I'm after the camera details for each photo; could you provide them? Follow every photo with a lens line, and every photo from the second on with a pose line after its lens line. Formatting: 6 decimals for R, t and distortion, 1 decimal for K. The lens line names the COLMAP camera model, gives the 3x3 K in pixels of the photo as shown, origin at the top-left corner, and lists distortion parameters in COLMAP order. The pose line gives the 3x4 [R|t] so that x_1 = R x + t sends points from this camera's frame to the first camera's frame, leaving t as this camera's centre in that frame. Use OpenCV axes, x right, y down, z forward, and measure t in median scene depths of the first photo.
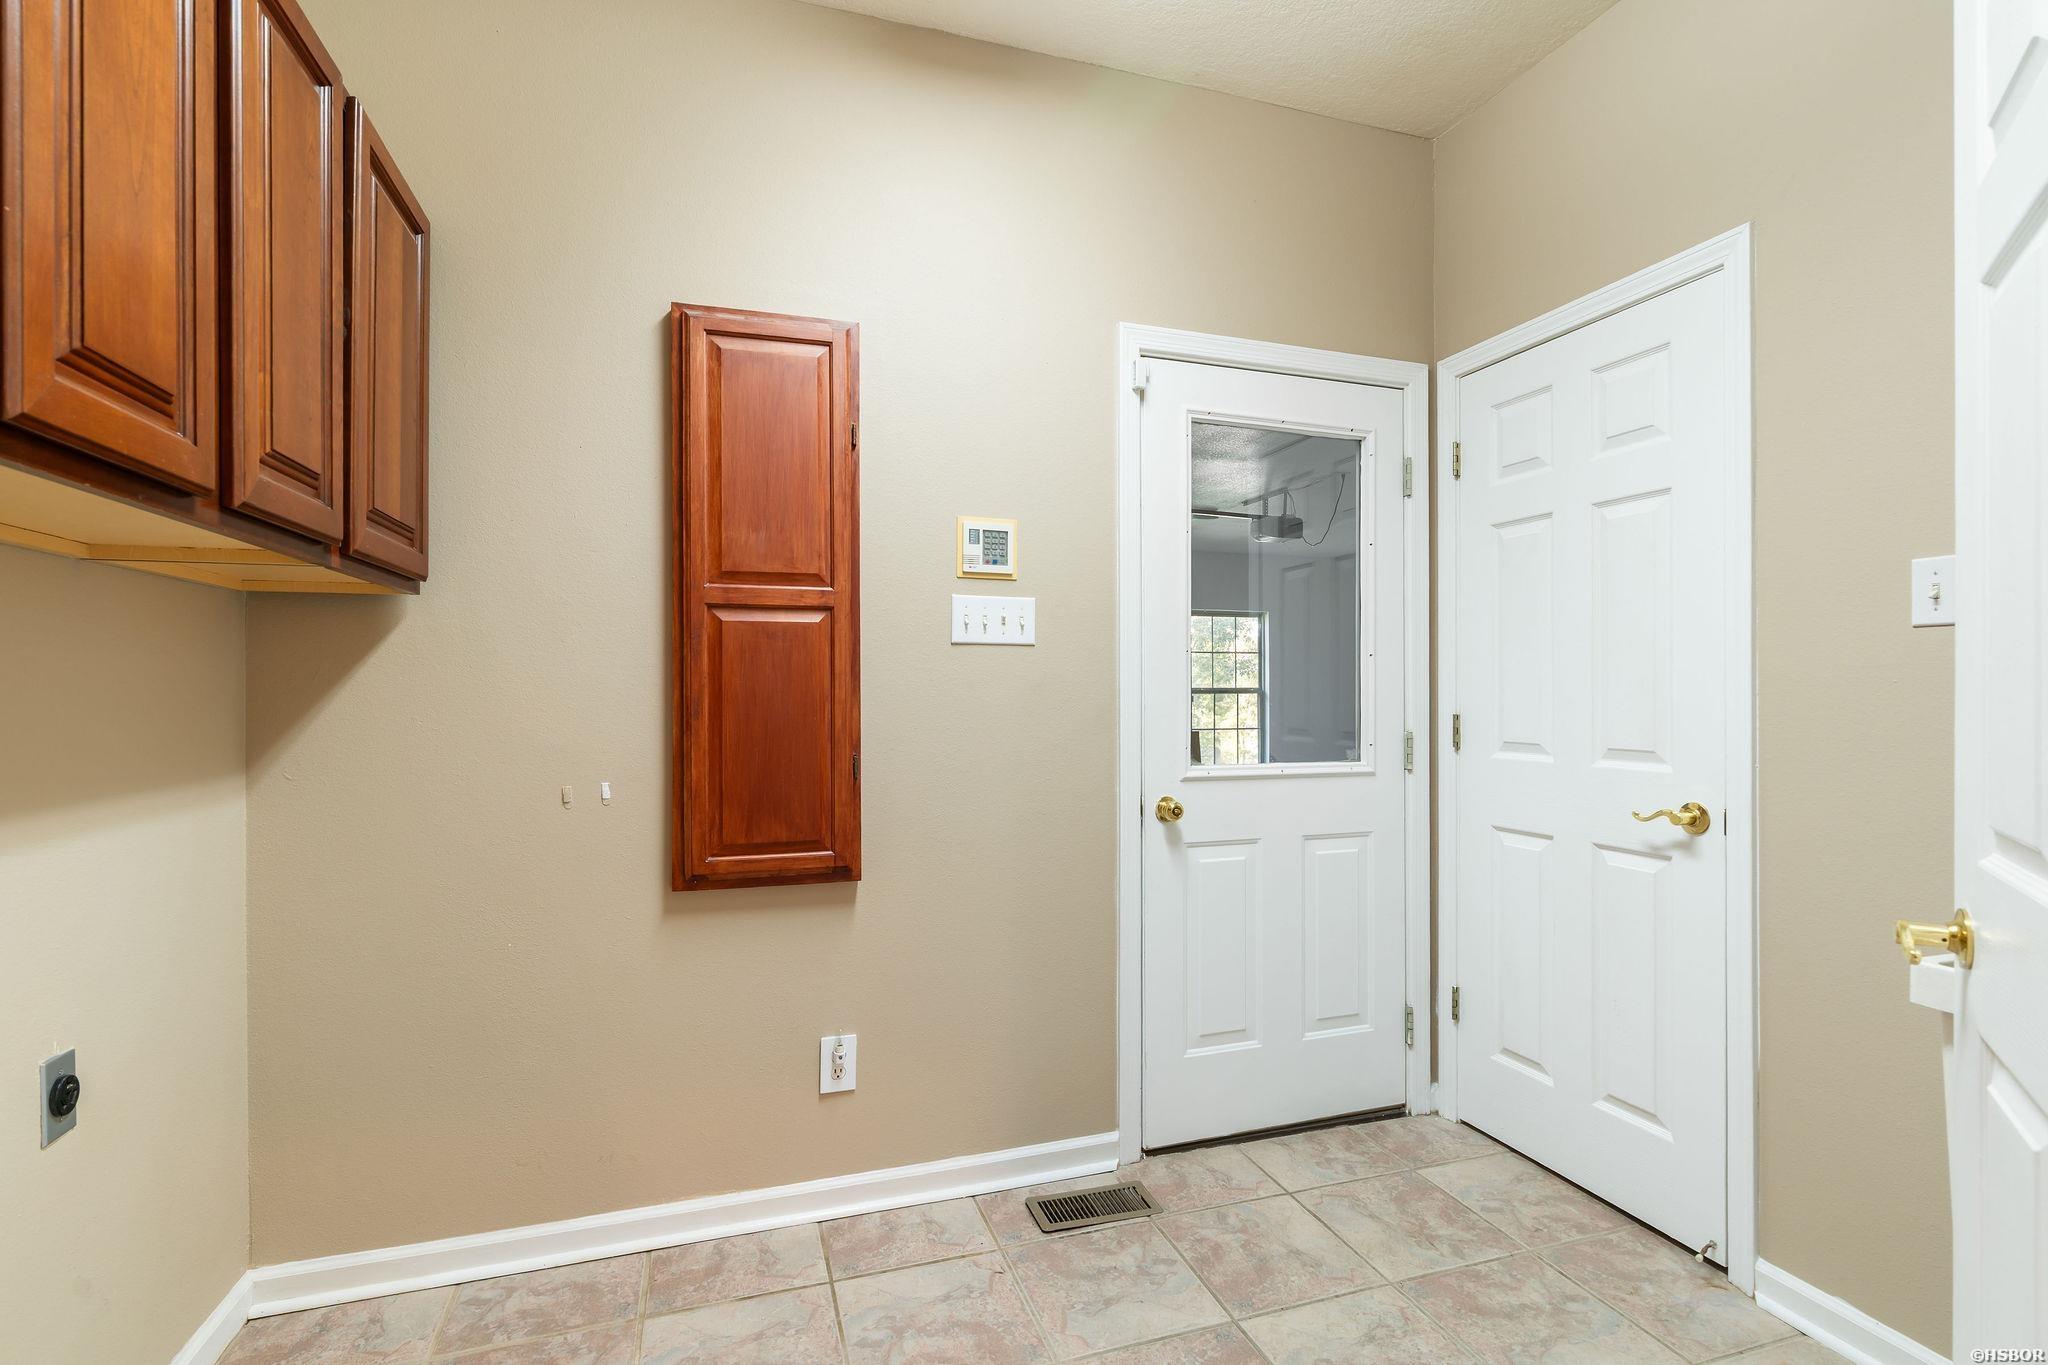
lens RADIAL K [[957.5, 0, 1038.3], [0, 957.5, 688.7], [0, 0, 1]] dist [0.001650, 0.001293]
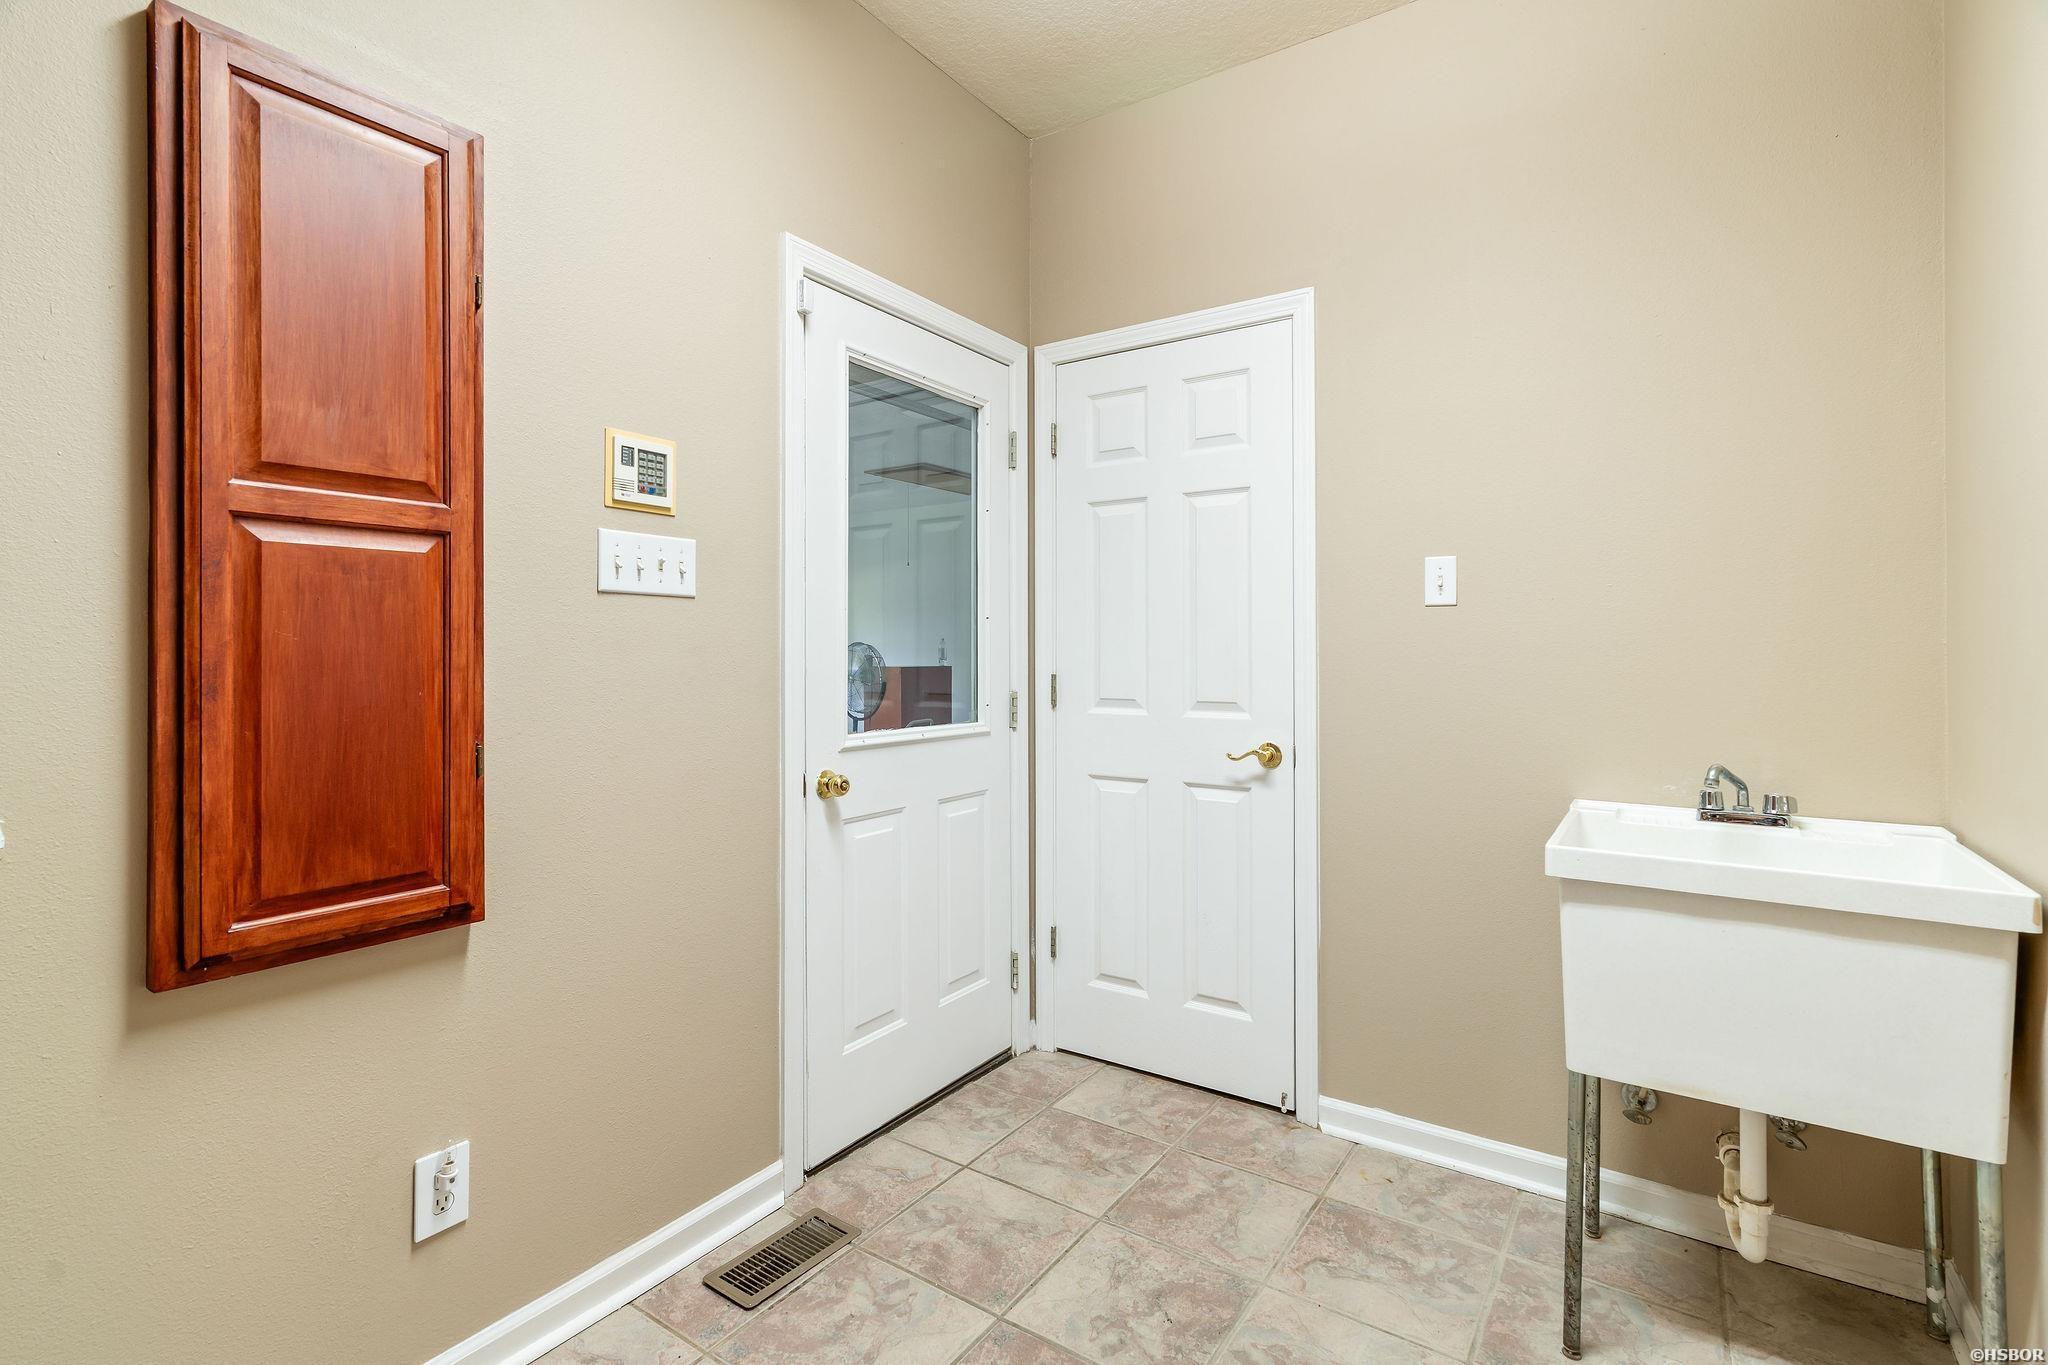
lens RADIAL K [[950.1, 0, 1021.8], [0, 950.1, 647.4], [0, 0, 1]] dist [-0.000265, 0.000707]
pose [[0.799856, 0.002572, 0.600186, -0.290637], [0.000866, 0.999985, -0.005440, 0.002210], [-0.600191, 0.004871, 0.799842, 0.197474]]
